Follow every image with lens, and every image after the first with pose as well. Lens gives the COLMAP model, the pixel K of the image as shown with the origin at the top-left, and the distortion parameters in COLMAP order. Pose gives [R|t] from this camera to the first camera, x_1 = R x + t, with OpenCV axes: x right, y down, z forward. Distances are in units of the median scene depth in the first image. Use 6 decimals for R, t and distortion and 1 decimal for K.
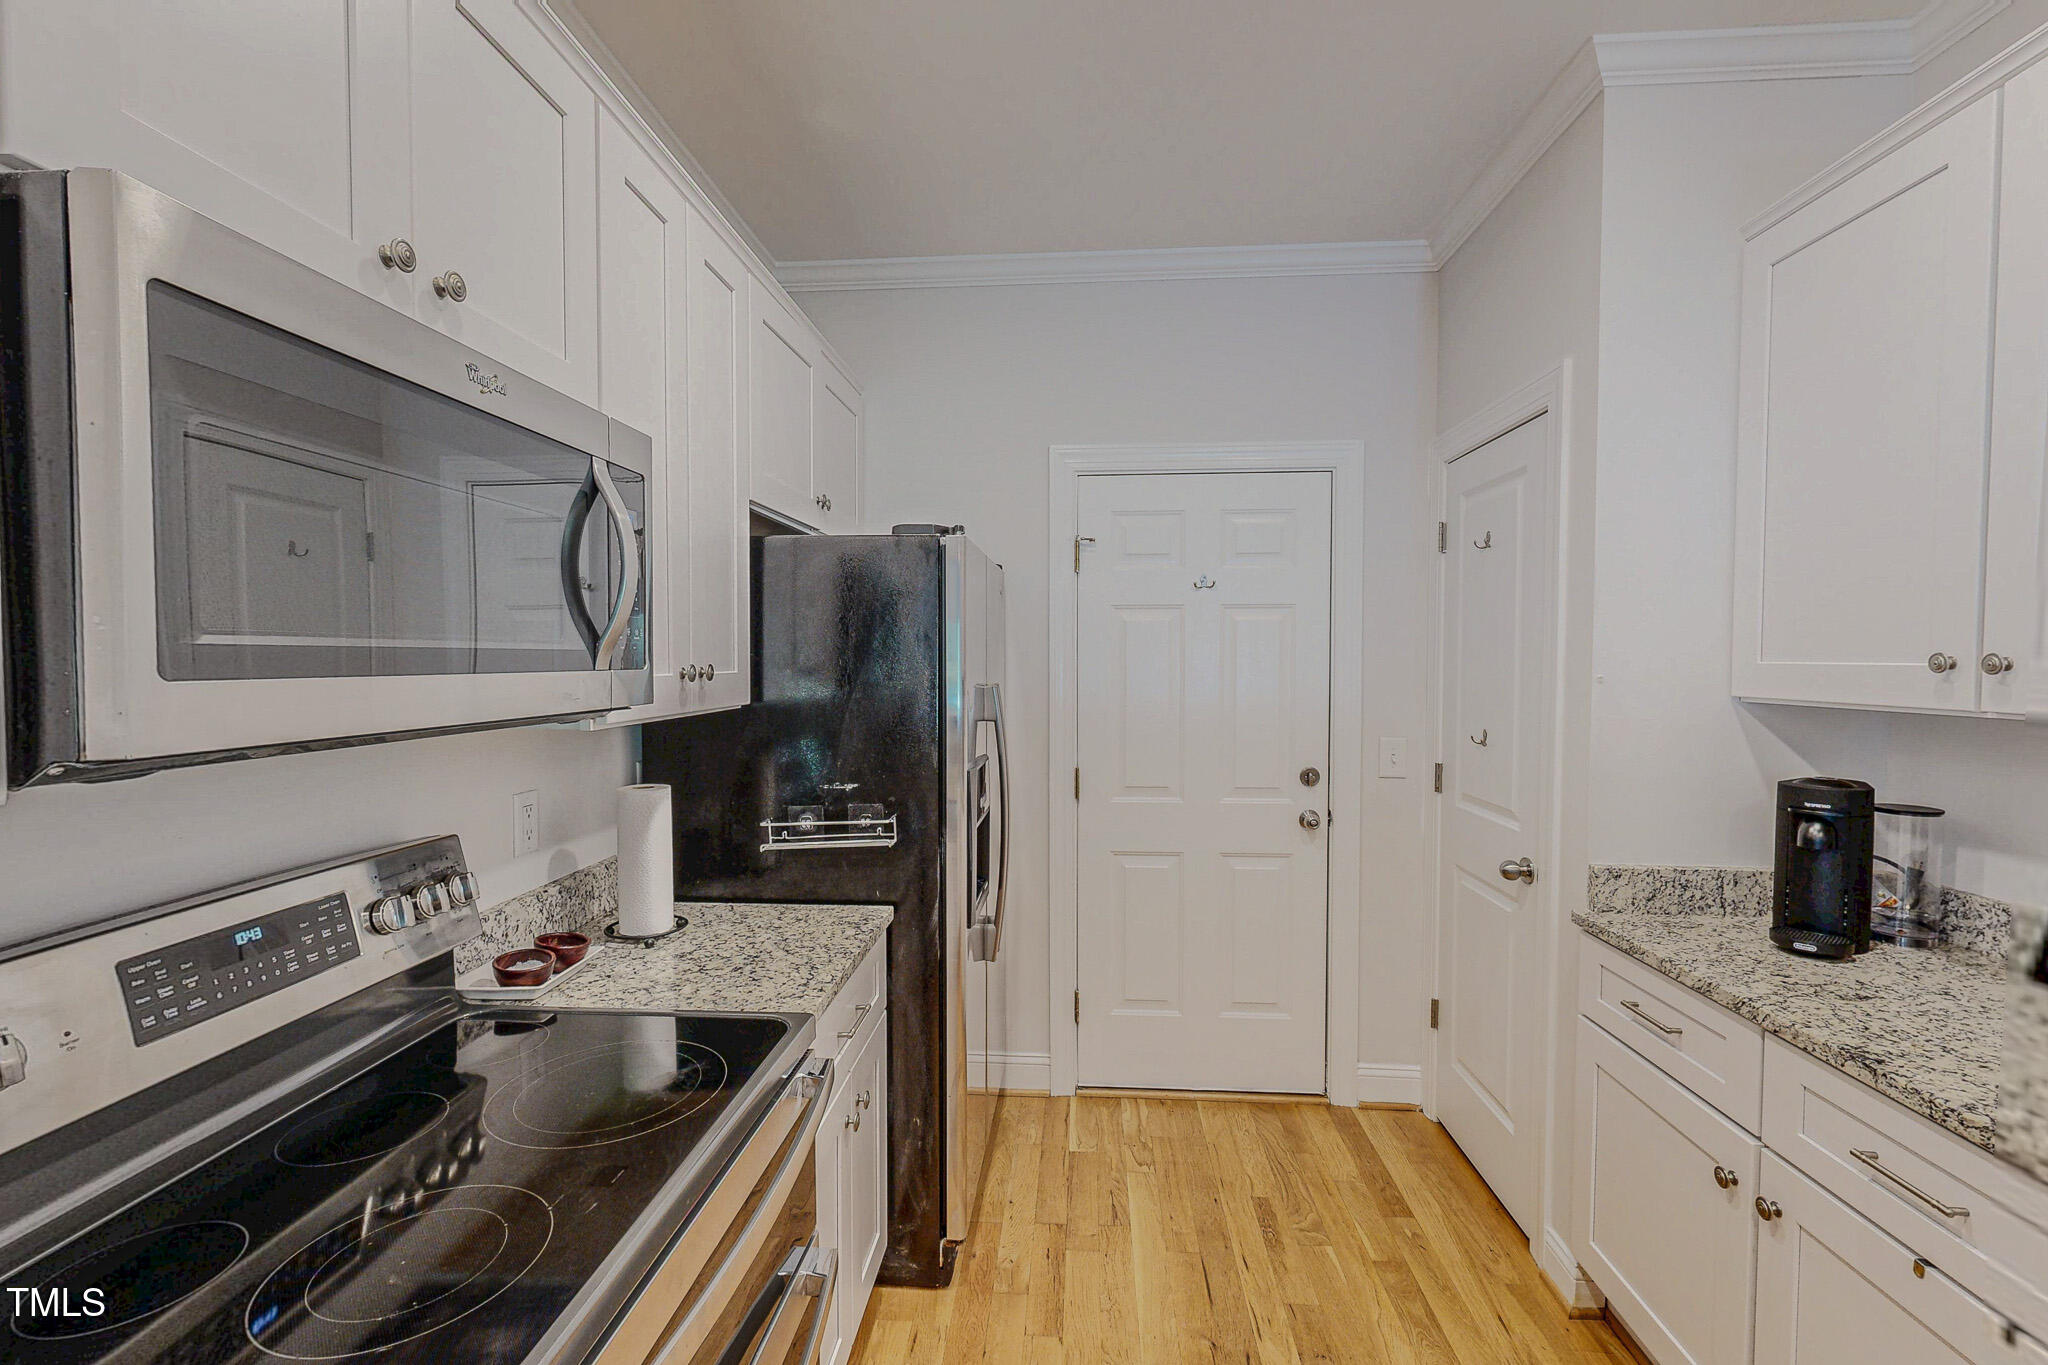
lens RADIAL K [[887.3, 0, 1023.2], [0, 887.3, 684.5], [0, 0, 1]] dist [-0.002789, -0.000244]
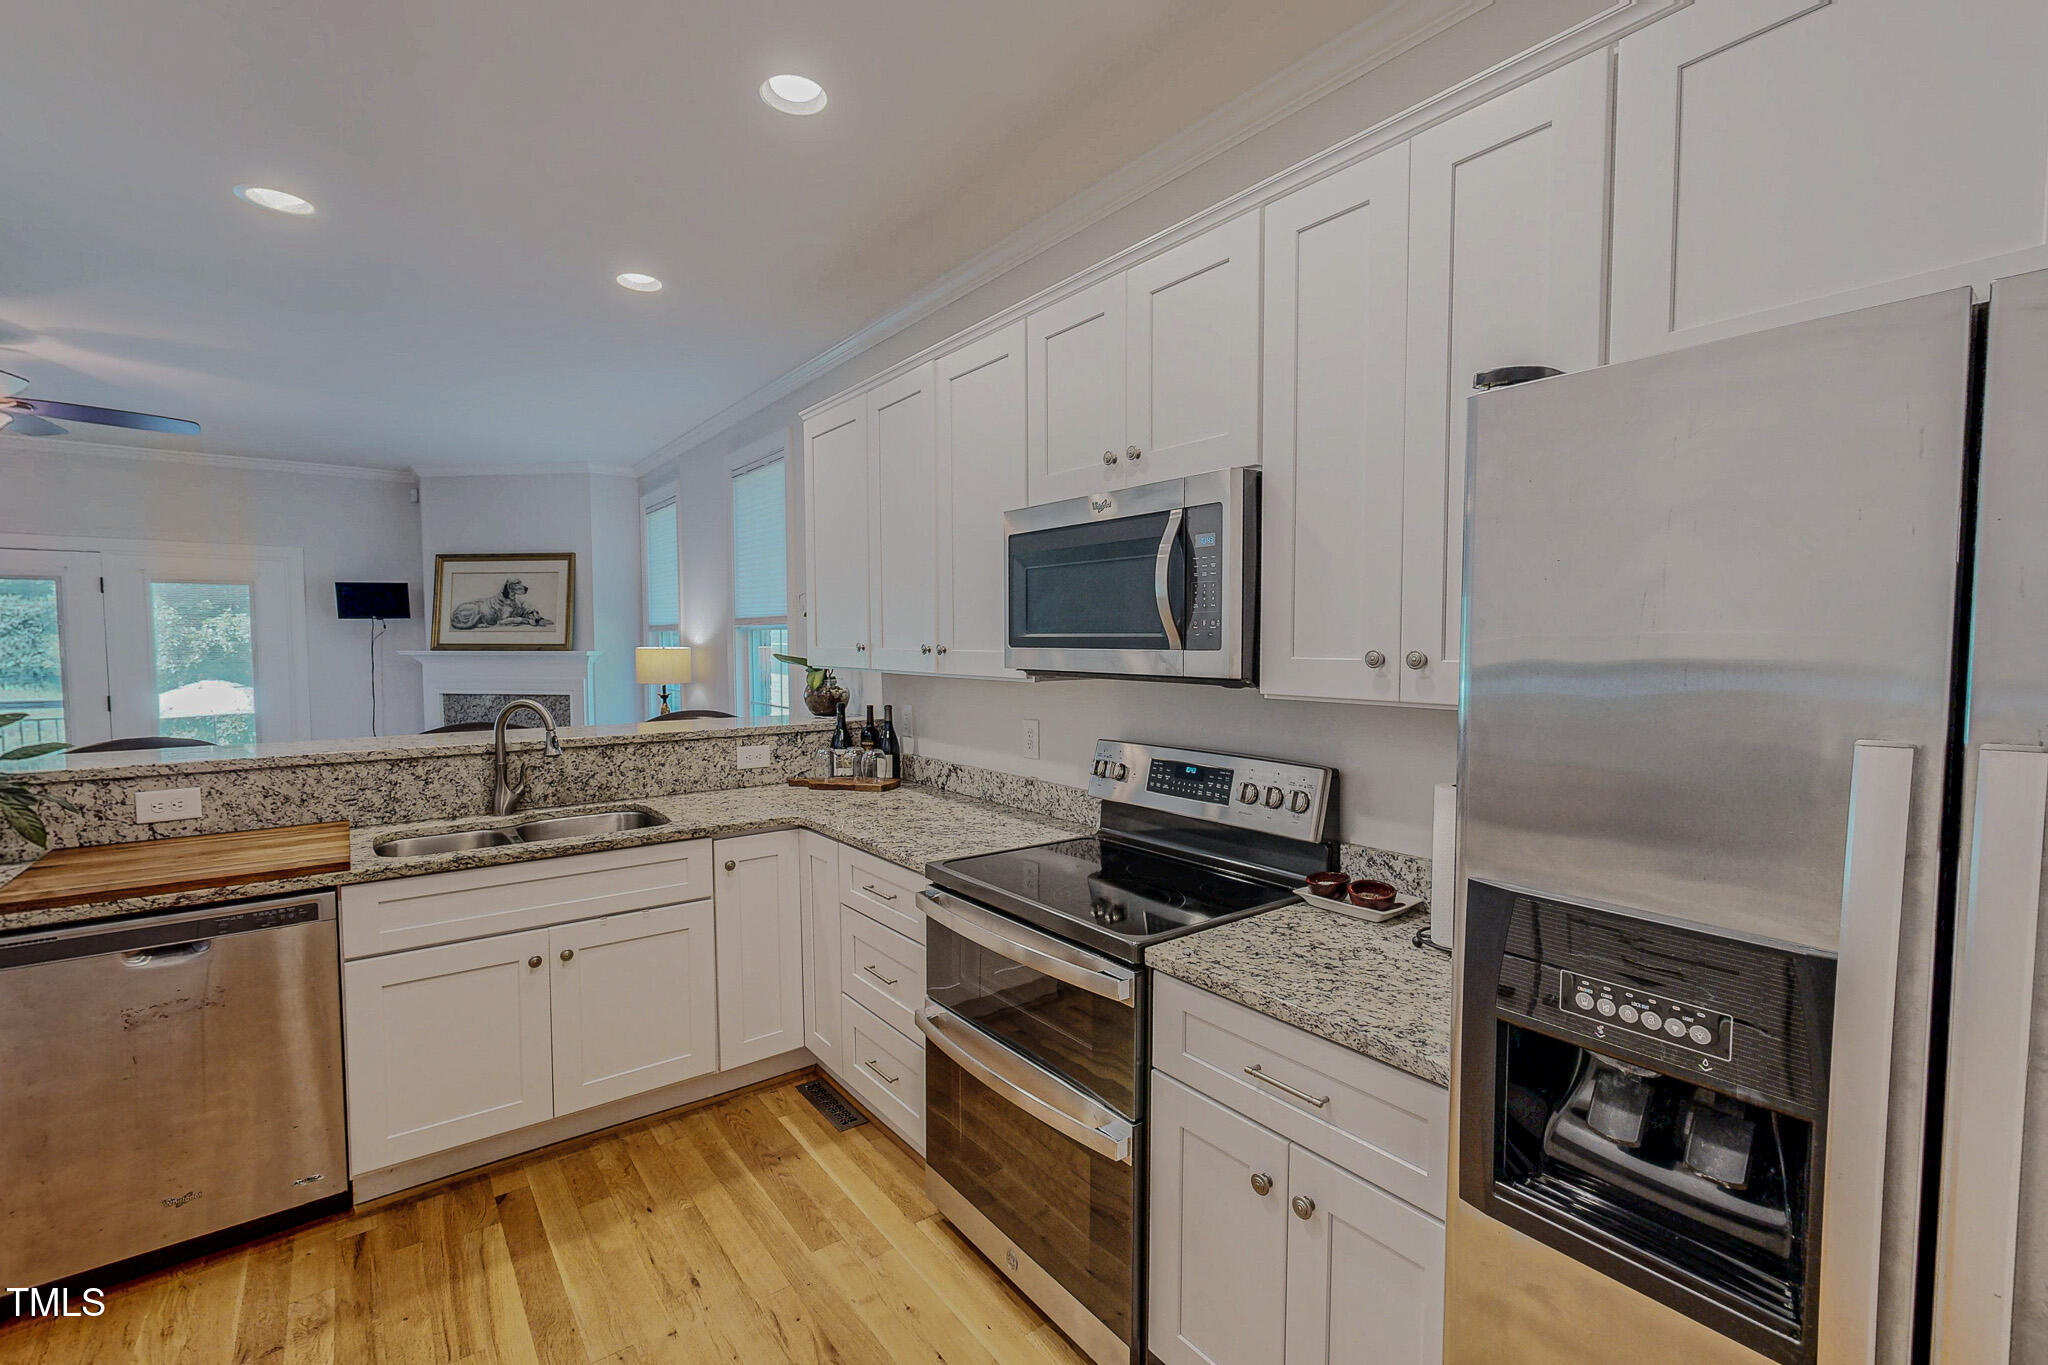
lens RADIAL K [[889.1, 0, 1023.7], [0, 889.1, 685.7], [0, 0, 1]] dist [-0.000320, 0.000035]
pose [[-0.747720, 0.036847, -0.662991, 0.484855], [-0.019831, 0.996775, 0.077763, -0.045690], [0.663718, 0.071293, -0.744577, 1.316837]]
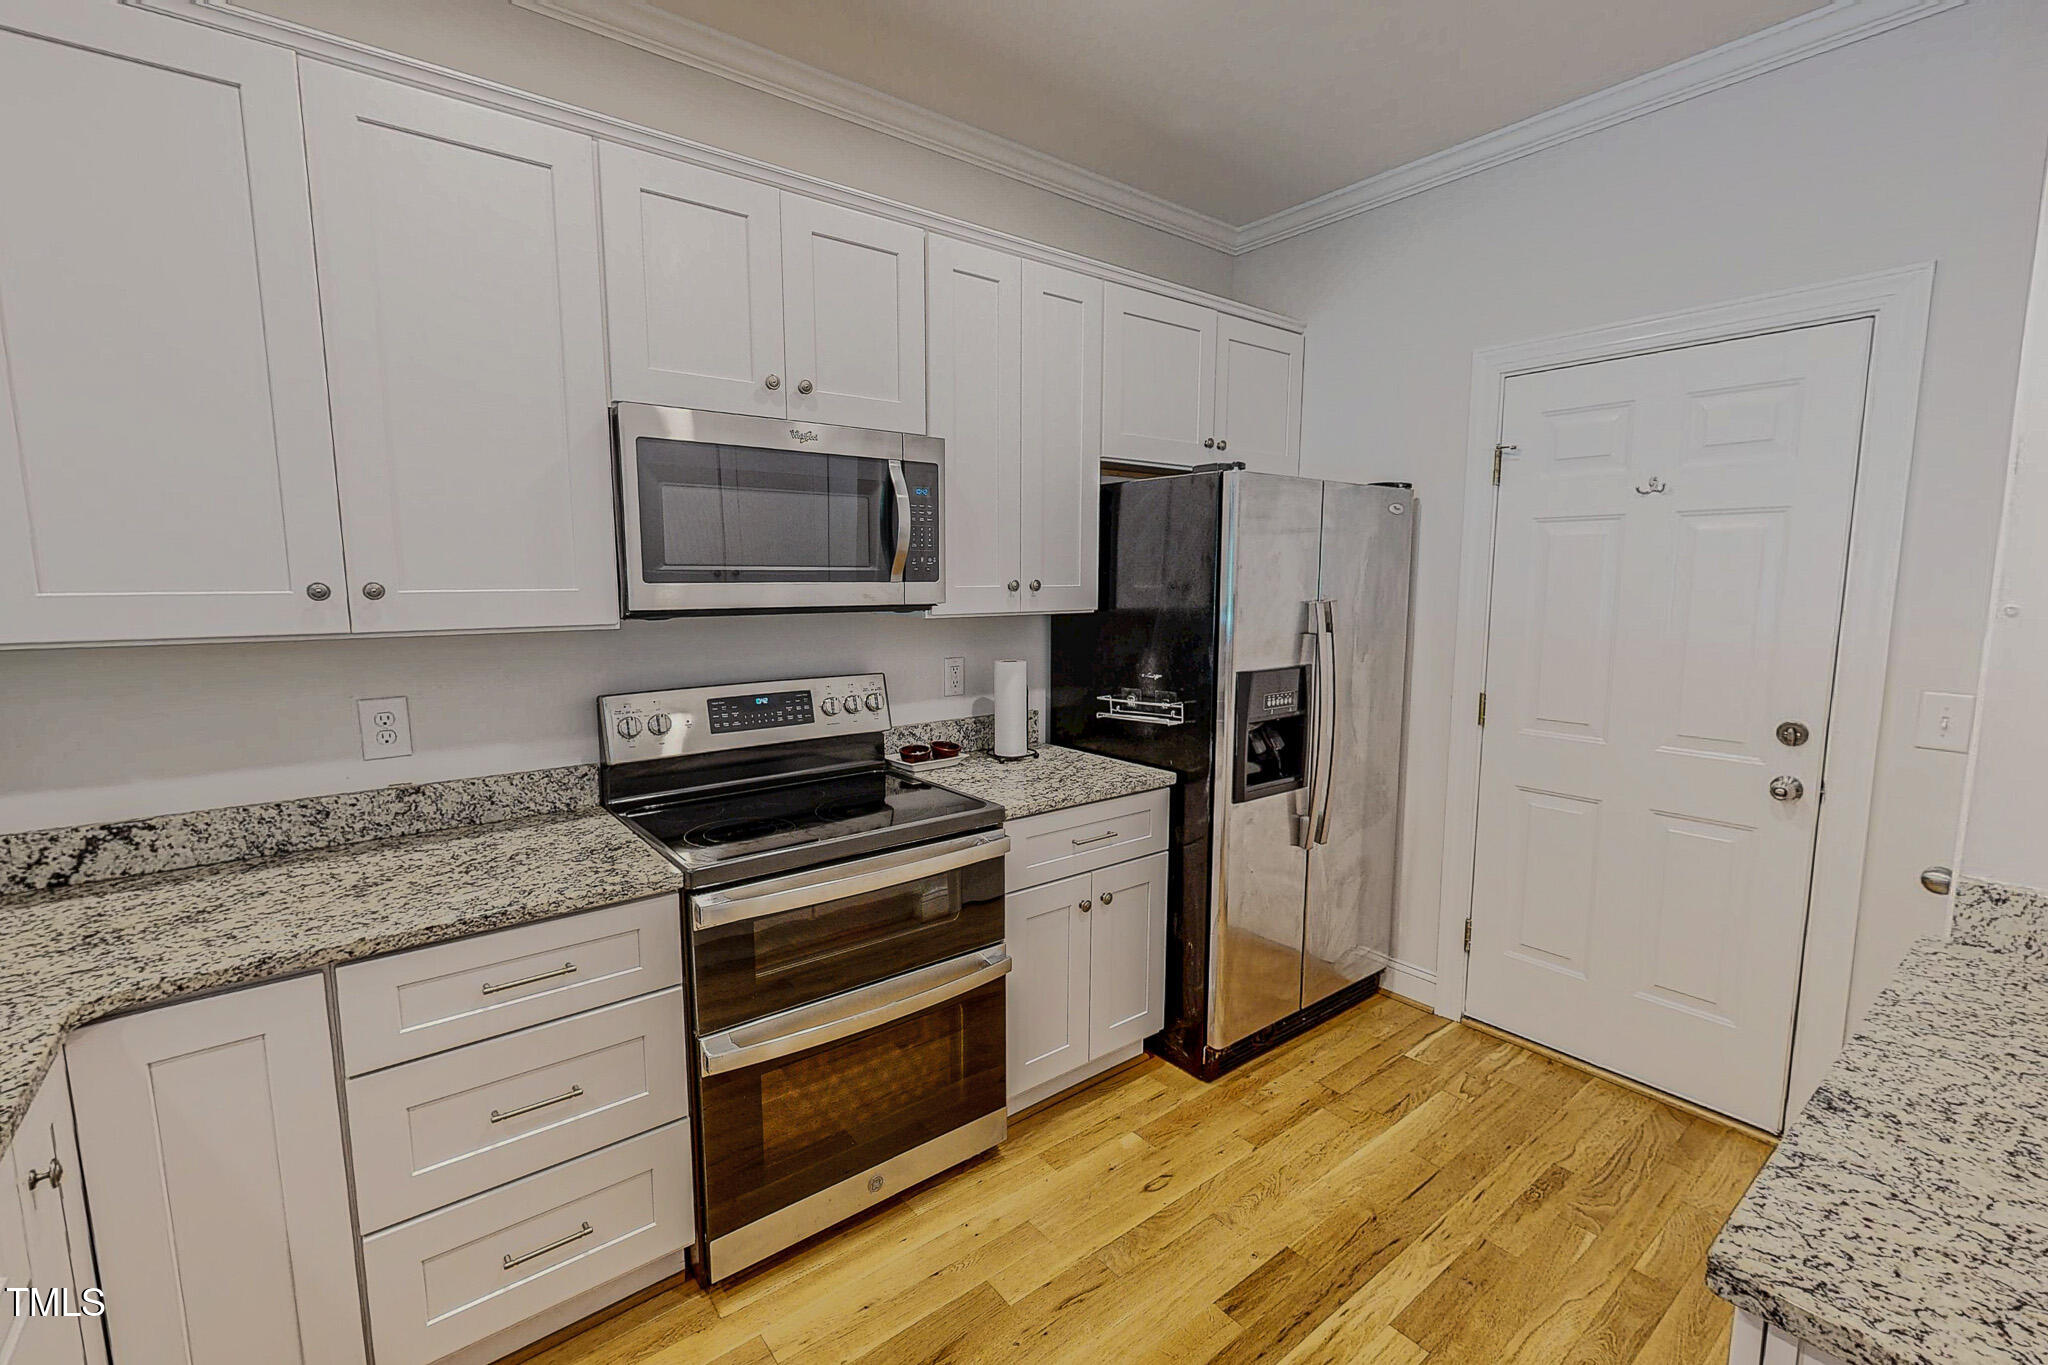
lens RADIAL K [[889.6, 0, 1021.0], [0, 889.6, 685.7], [0, 0, 1]] dist [0.000660, -0.000045]
pose [[0.676974, 0.093956, -0.729985, 0.671482], [-0.025095, 0.994188, 0.104689, -0.001704], [0.735579, -0.052552, 0.675397, -0.014526]]
